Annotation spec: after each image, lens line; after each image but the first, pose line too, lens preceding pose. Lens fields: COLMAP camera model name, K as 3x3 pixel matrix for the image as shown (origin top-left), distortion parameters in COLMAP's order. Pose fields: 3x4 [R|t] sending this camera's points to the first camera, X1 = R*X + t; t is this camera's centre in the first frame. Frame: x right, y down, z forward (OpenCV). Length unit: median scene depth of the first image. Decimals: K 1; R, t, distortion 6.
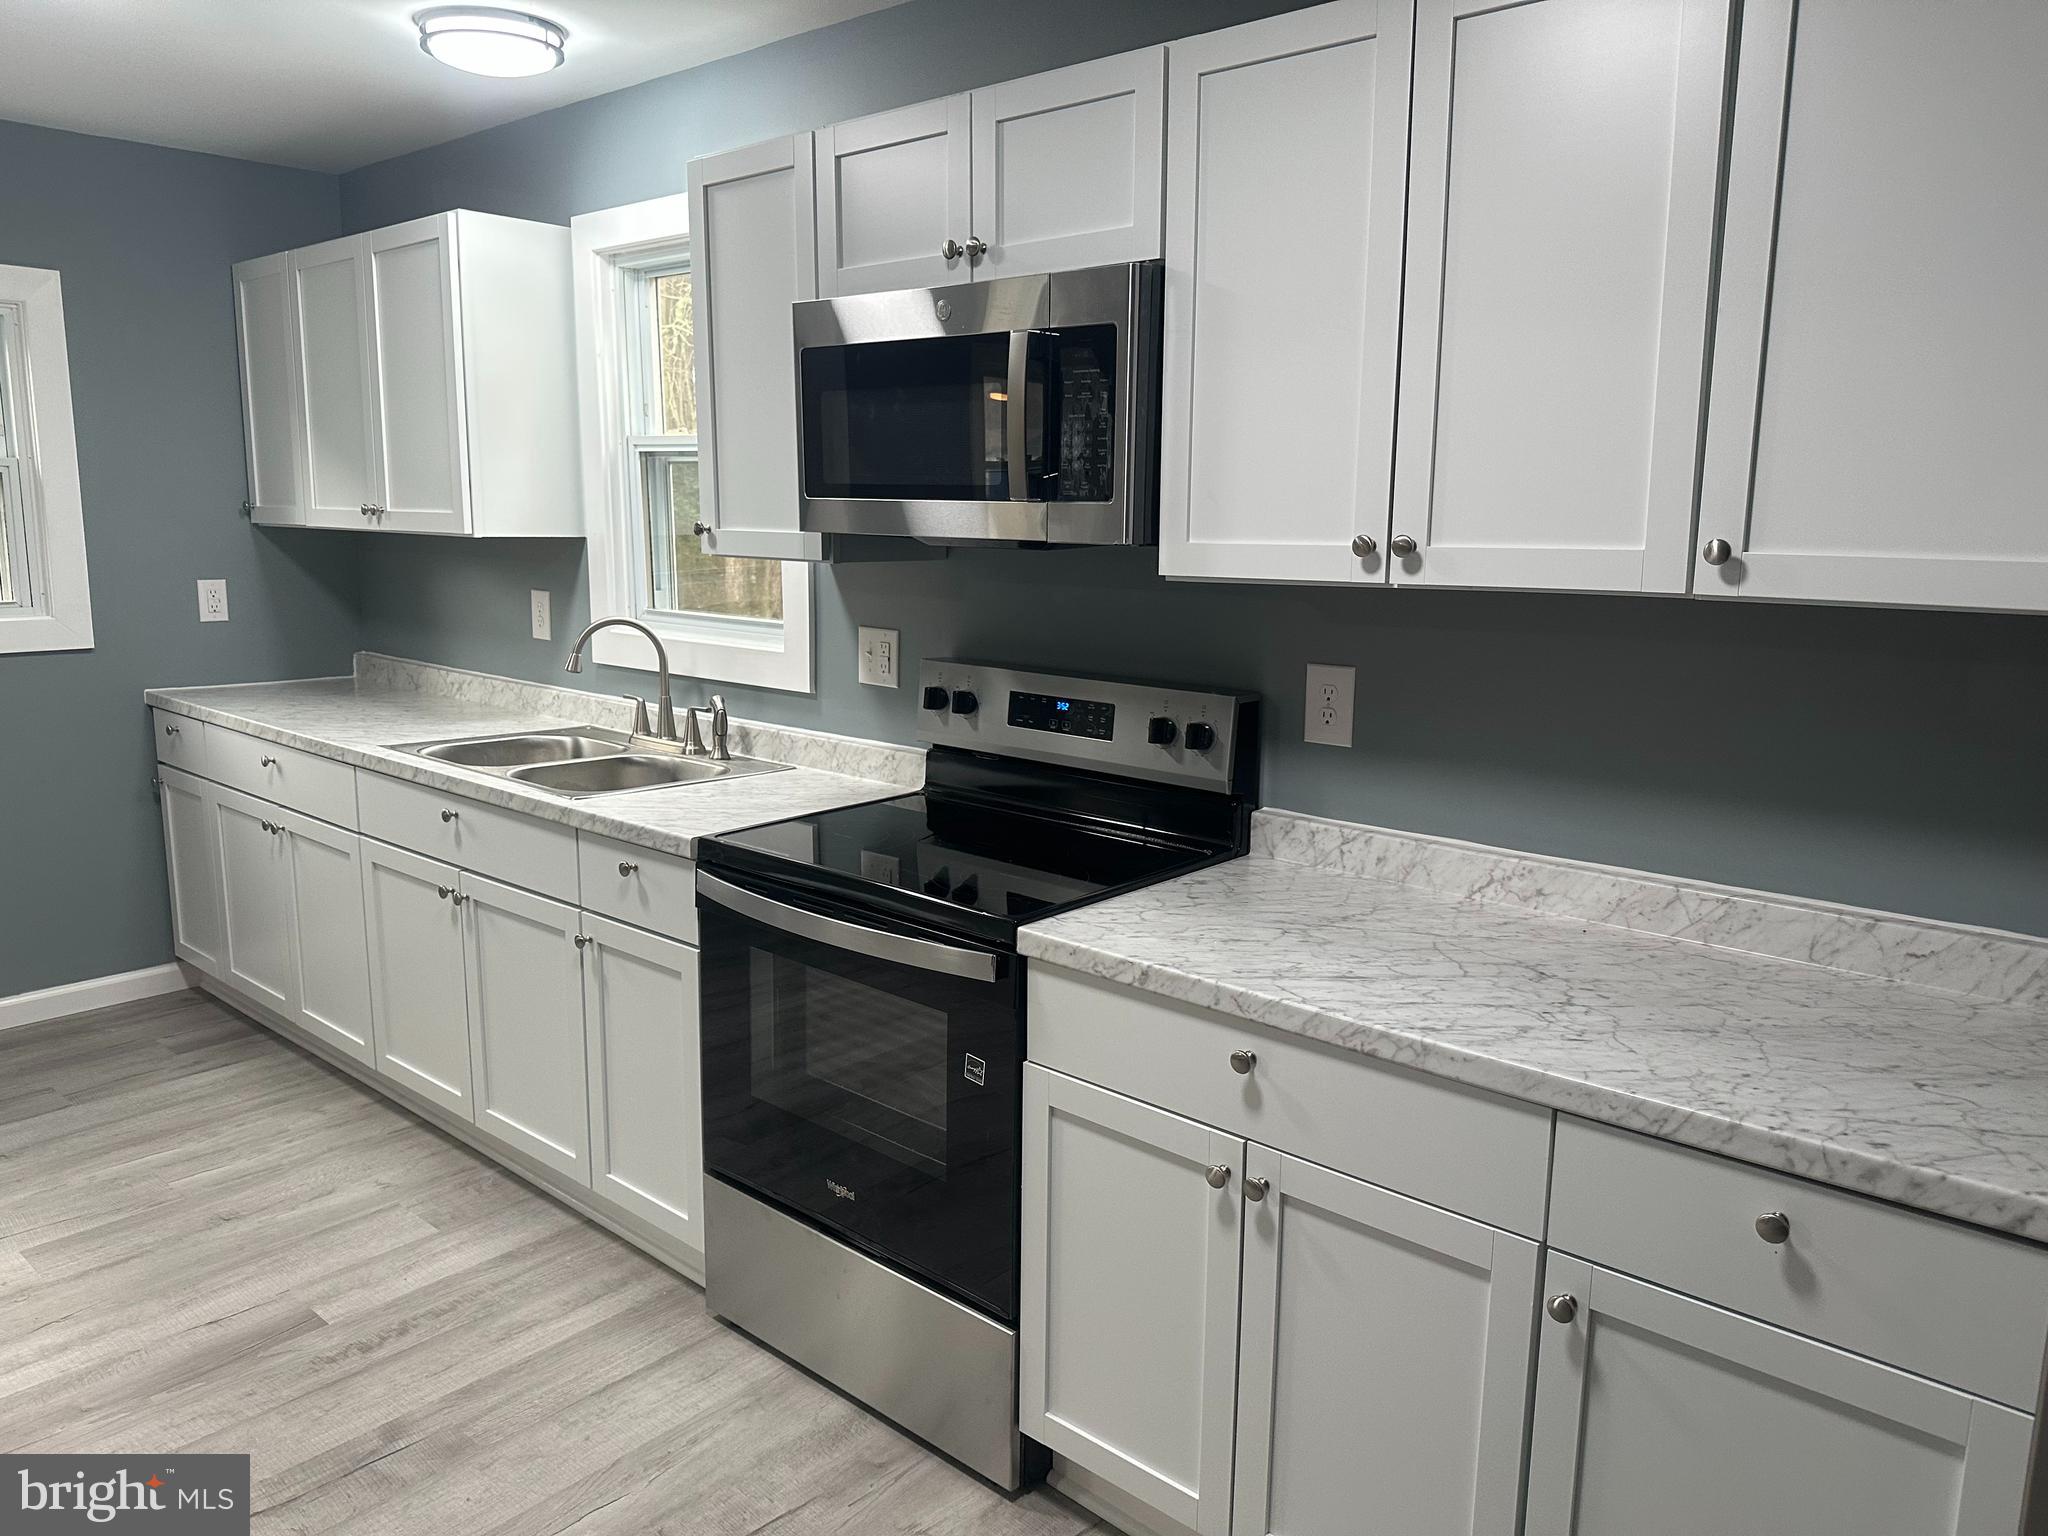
lens RADIAL K [[1453.0, 0, 1026.1], [0, 1453.0, 730.7], [0, 0, 1]] dist [0.033969, -0.047954]
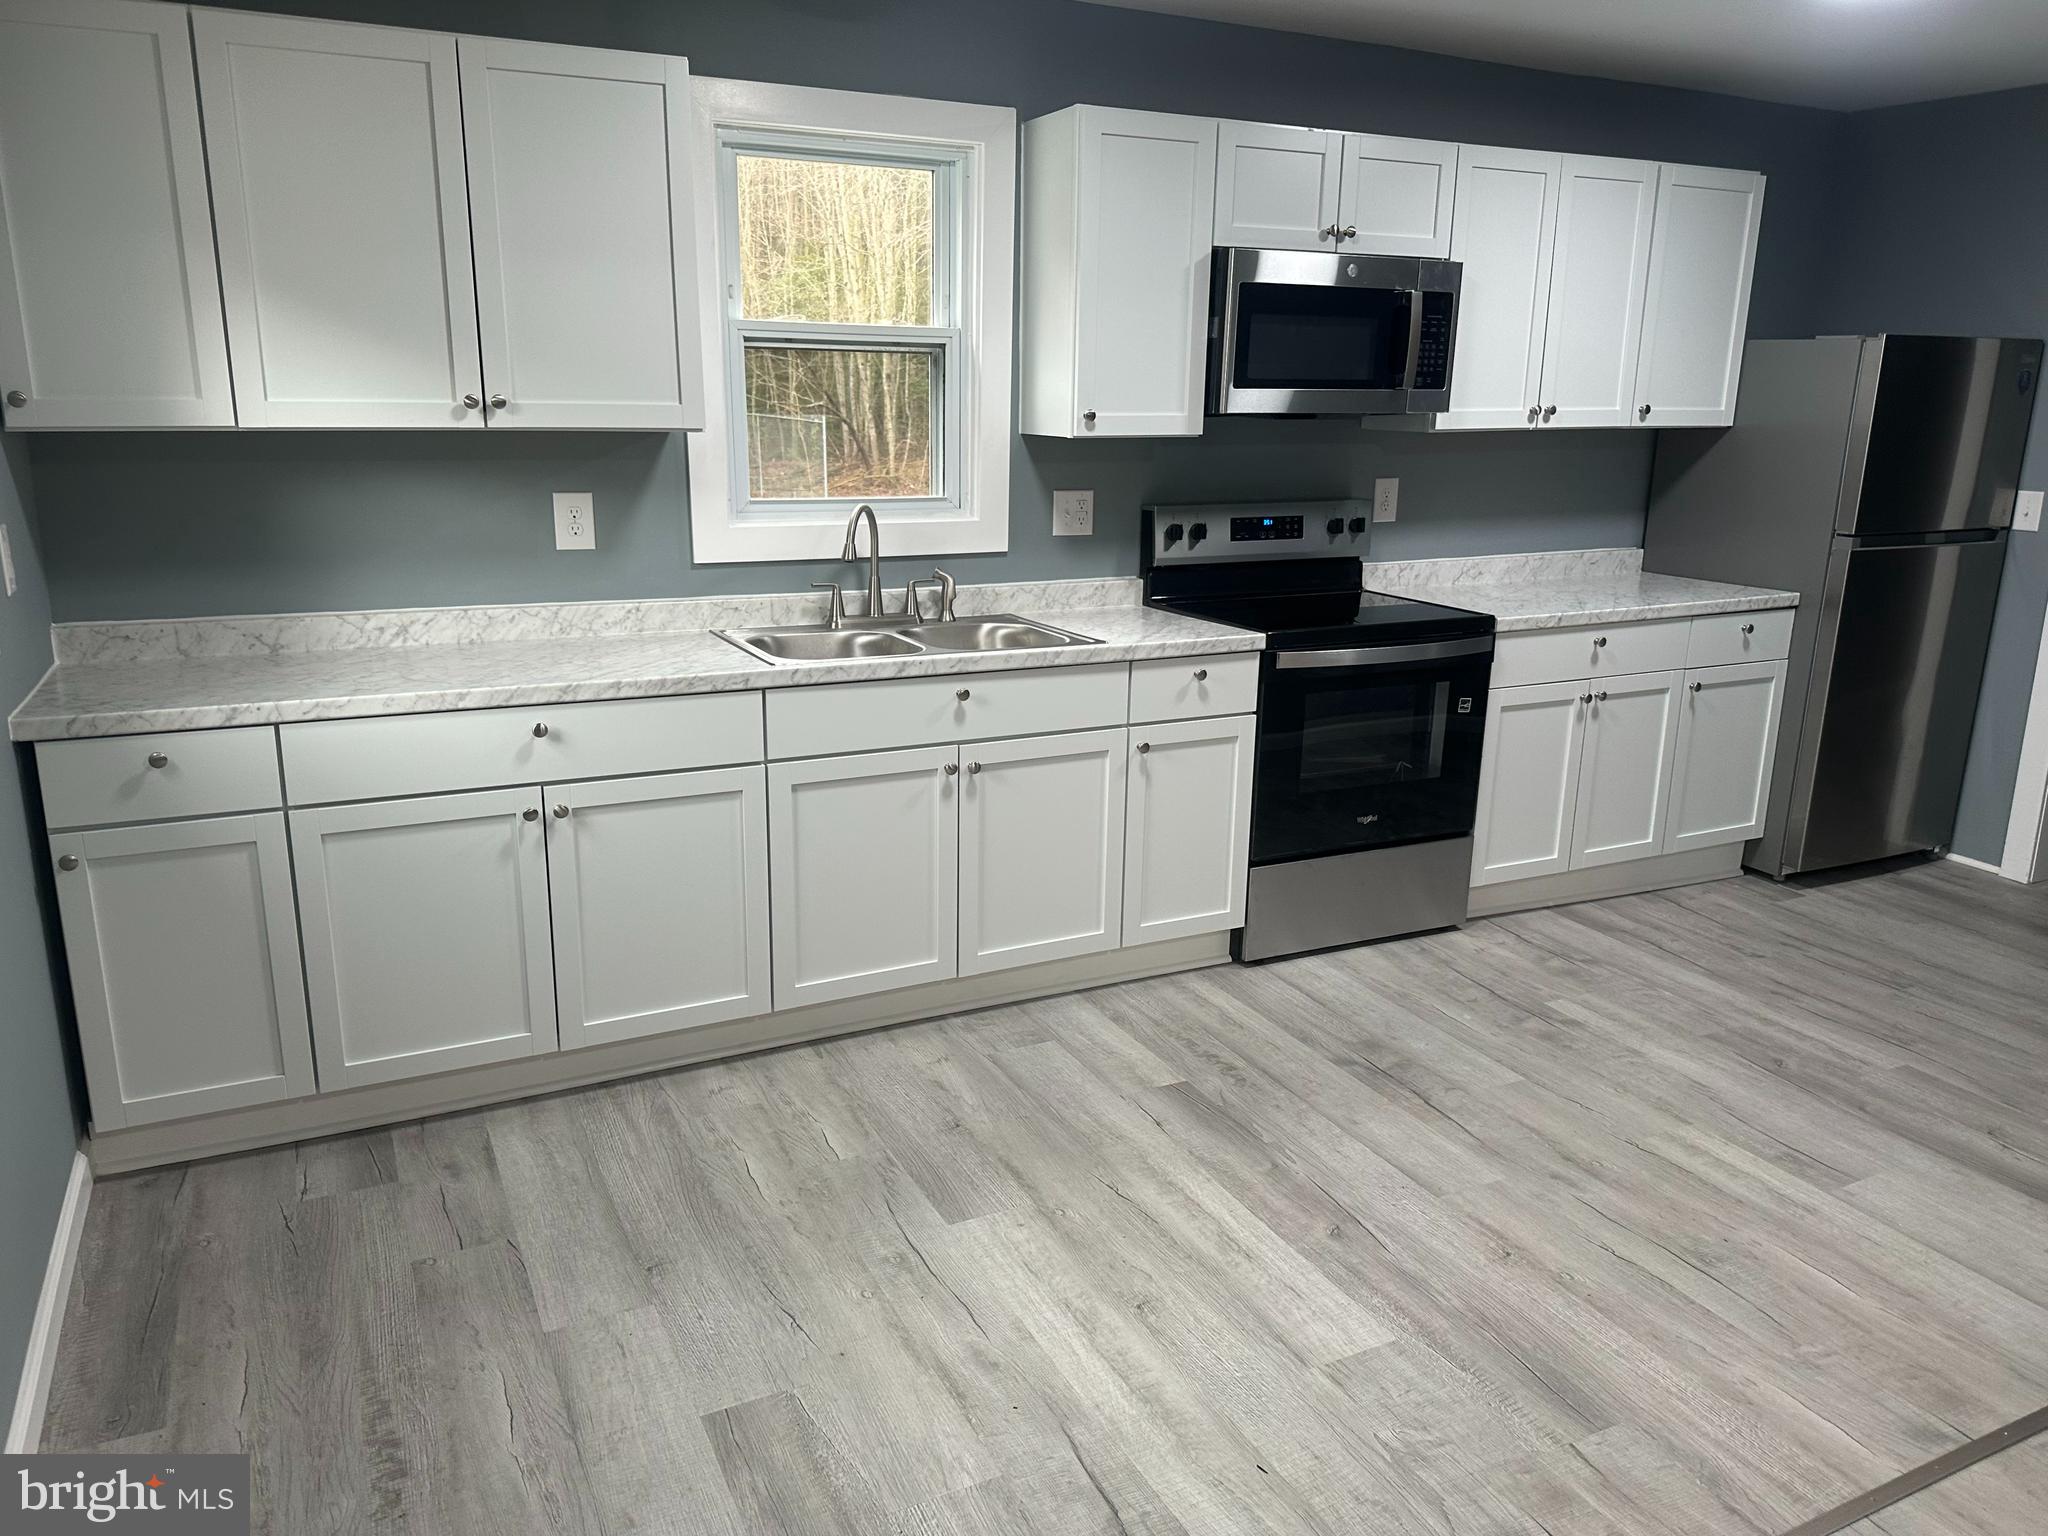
lens RADIAL K [[1453.0, 0, 1013.9], [0, 1453.0, 763.2], [0, 0, 1]] dist [0.033969, -0.047954]
pose [[0.384088, -0.239067, 0.891809, -1.511133], [0.135048, 0.970055, 0.201879, -0.115874], [-0.913366, 0.042898, 0.404872, 0.606039]]
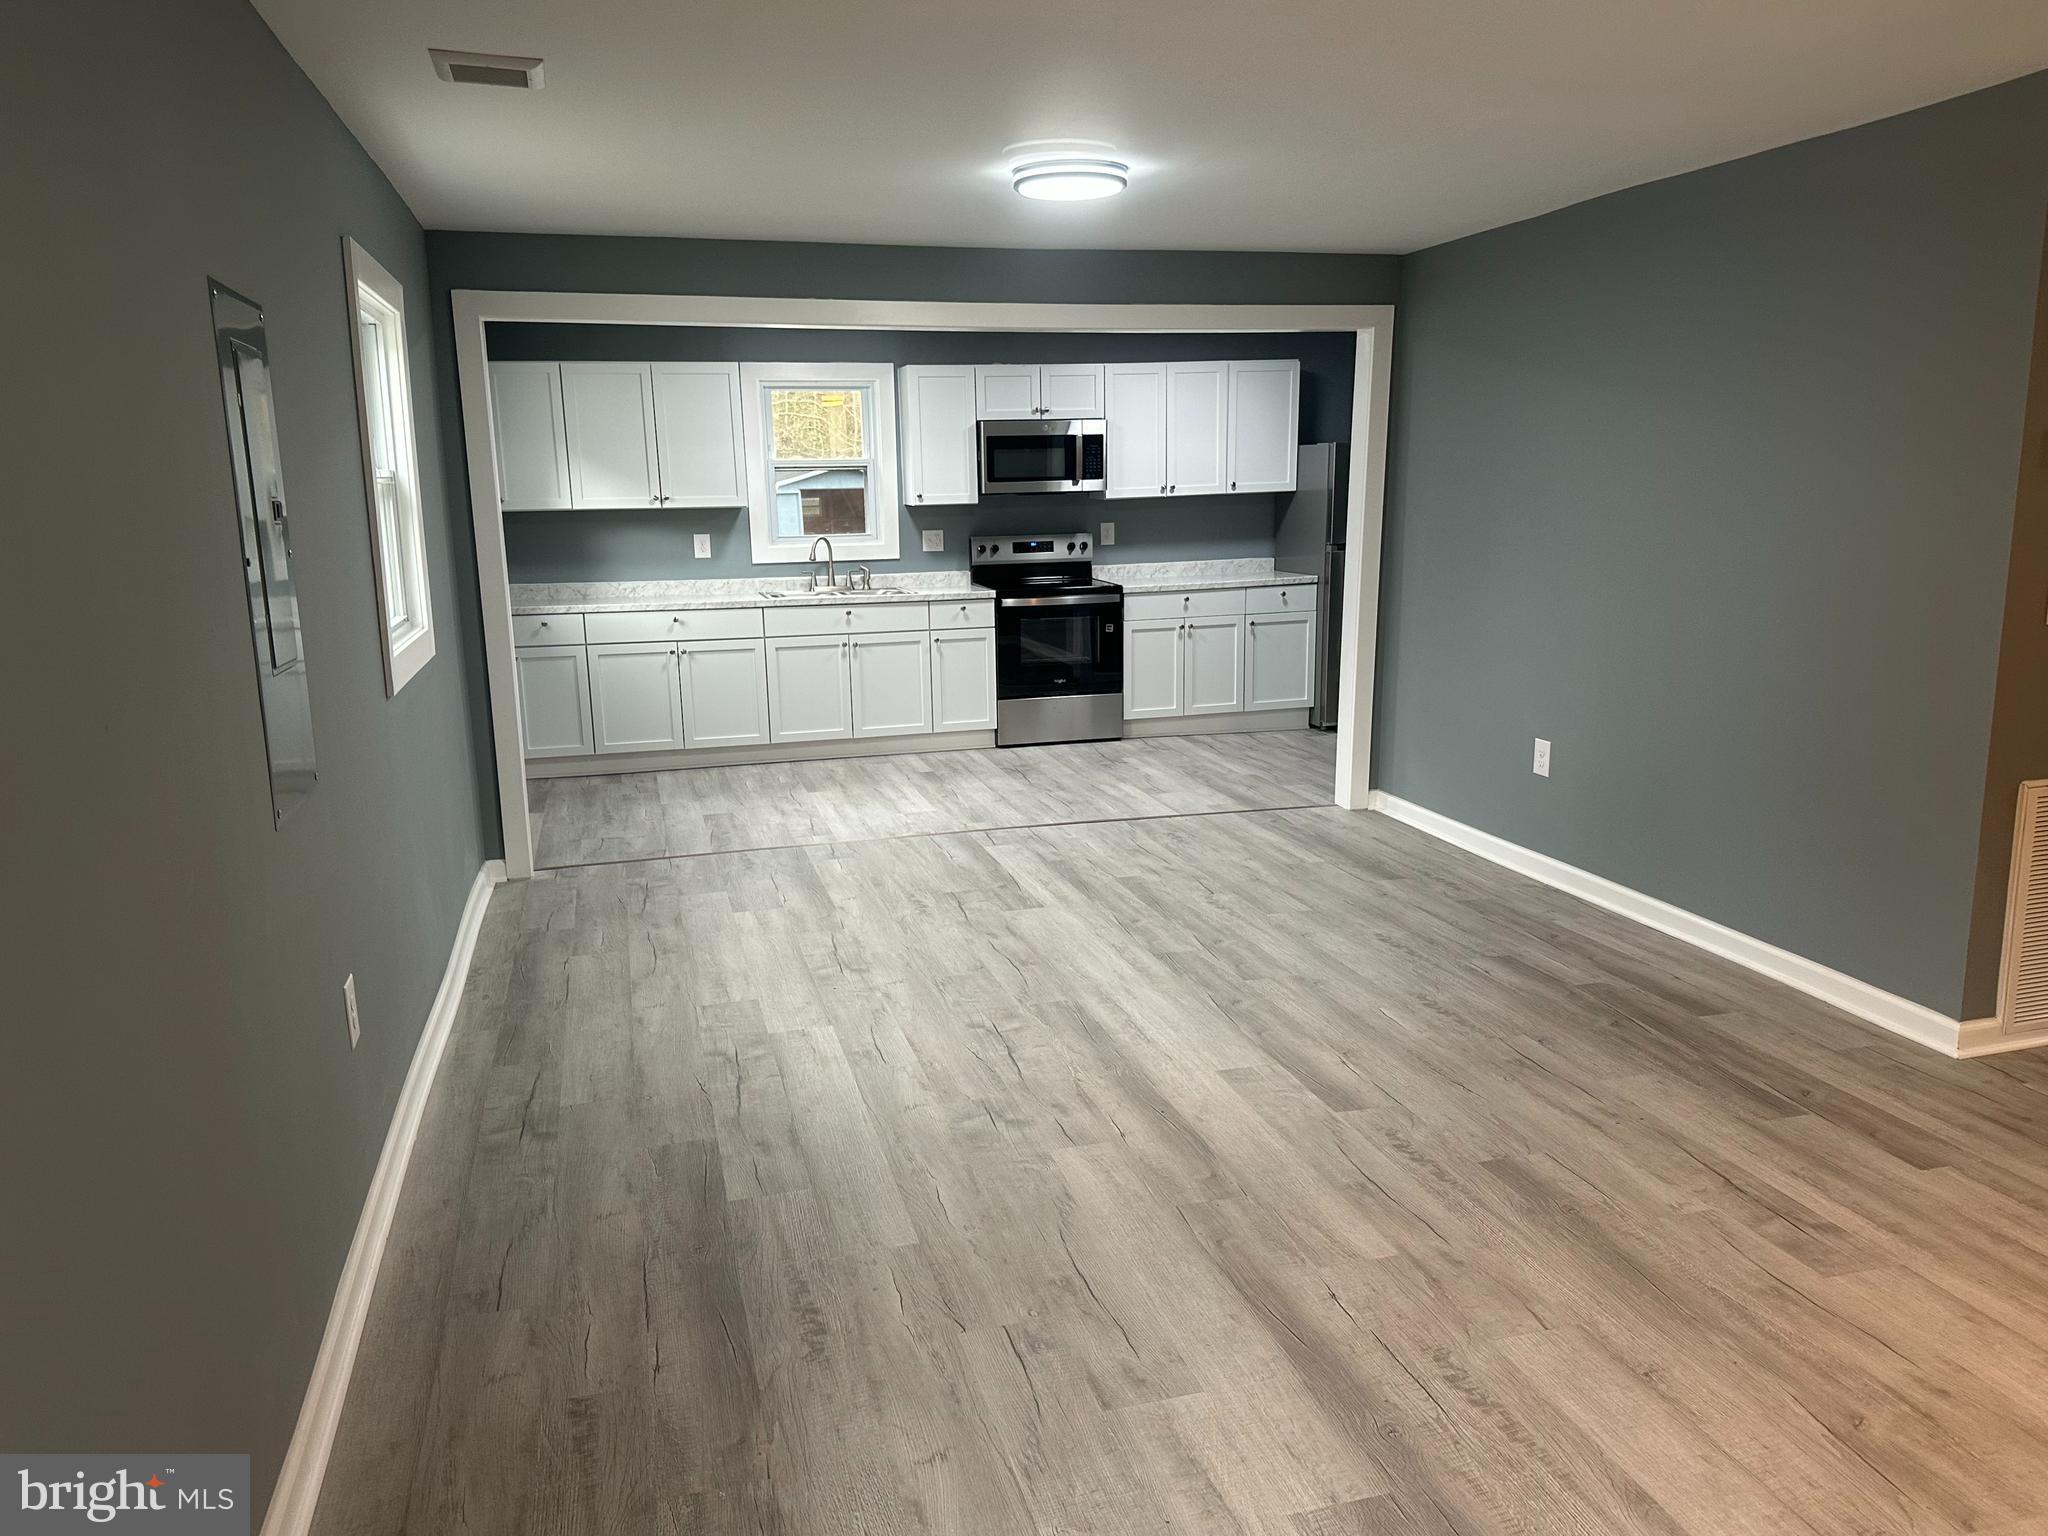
lens RADIAL K [[1434.6, 0, 1019.2], [0, 1434.6, 796.9], [0, 0, 1]] dist [0.042703, -0.017019]
pose [[0.548424, -0.209541, 0.809520, -2.654589], [0.154697, 0.976808, 0.148040, 0.053111], [-0.821766, 0.044042, 0.568120, -0.764968]]
